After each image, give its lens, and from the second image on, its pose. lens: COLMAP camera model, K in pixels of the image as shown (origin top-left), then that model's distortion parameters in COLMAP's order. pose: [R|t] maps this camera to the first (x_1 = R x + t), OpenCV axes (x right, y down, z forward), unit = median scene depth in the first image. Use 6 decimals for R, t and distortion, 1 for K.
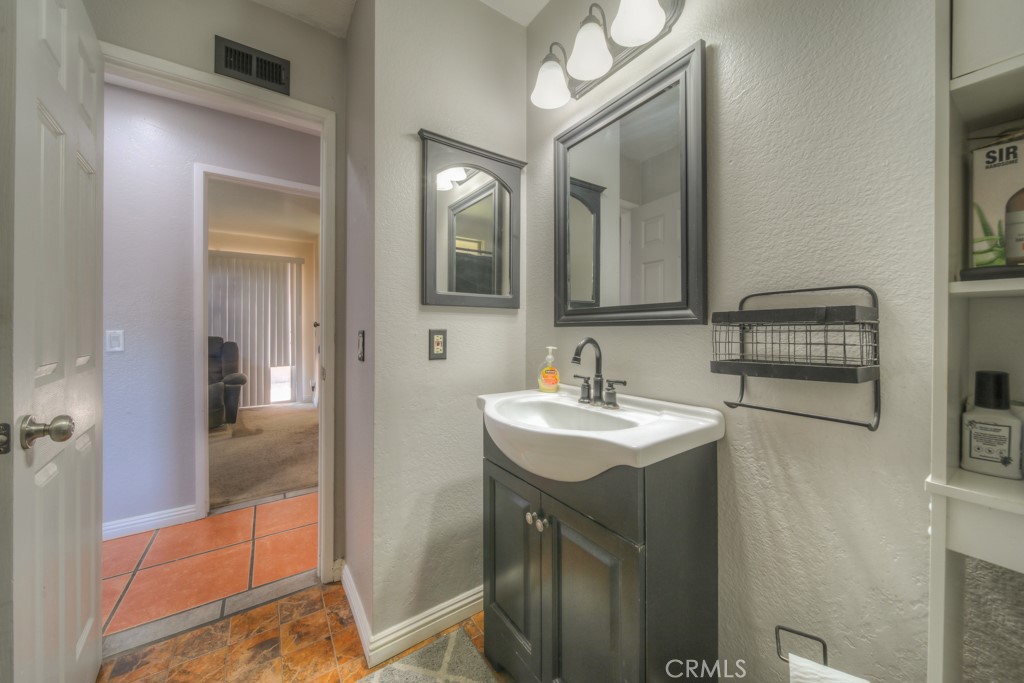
lens RADIAL K [[360.1, 0, 512.2], [0, 360.1, 330.5], [0, 0, 1]] dist [0.000072, -0.000761]
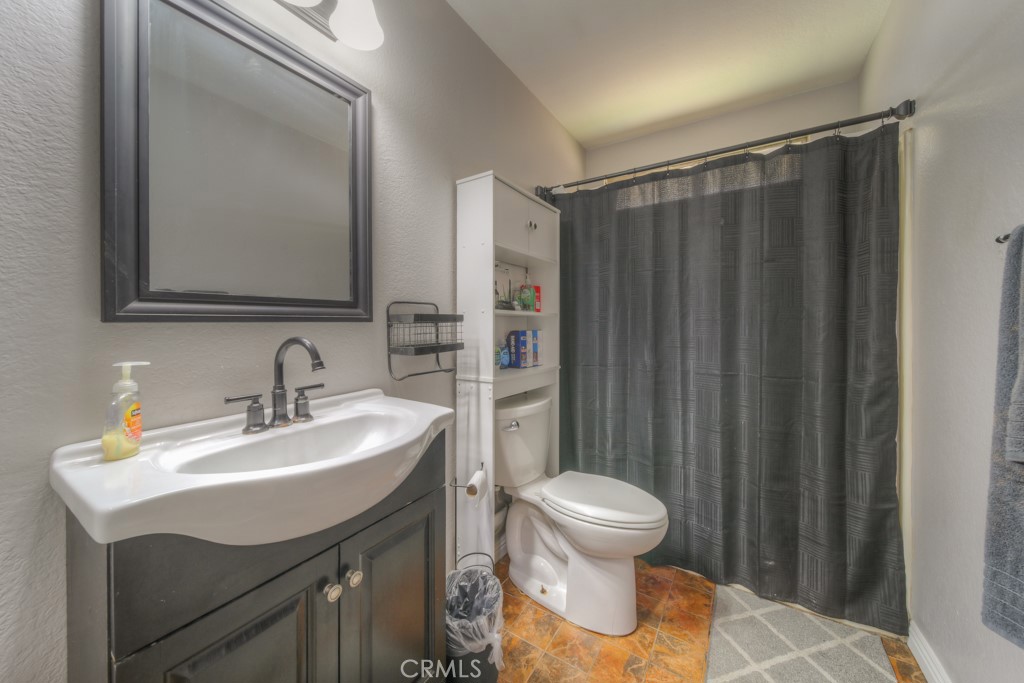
lens RADIAL K [[360.1, 0, 514.6], [0, 360.1, 330.8], [0, 0, 1]] dist [0.000072, -0.000761]
pose [[-0.394873, -0.006873, 0.918710, -0.697538], [0.013226, 0.999826, 0.013164, 0.003697], [-0.918641, 0.017349, -0.394713, 0.902777]]
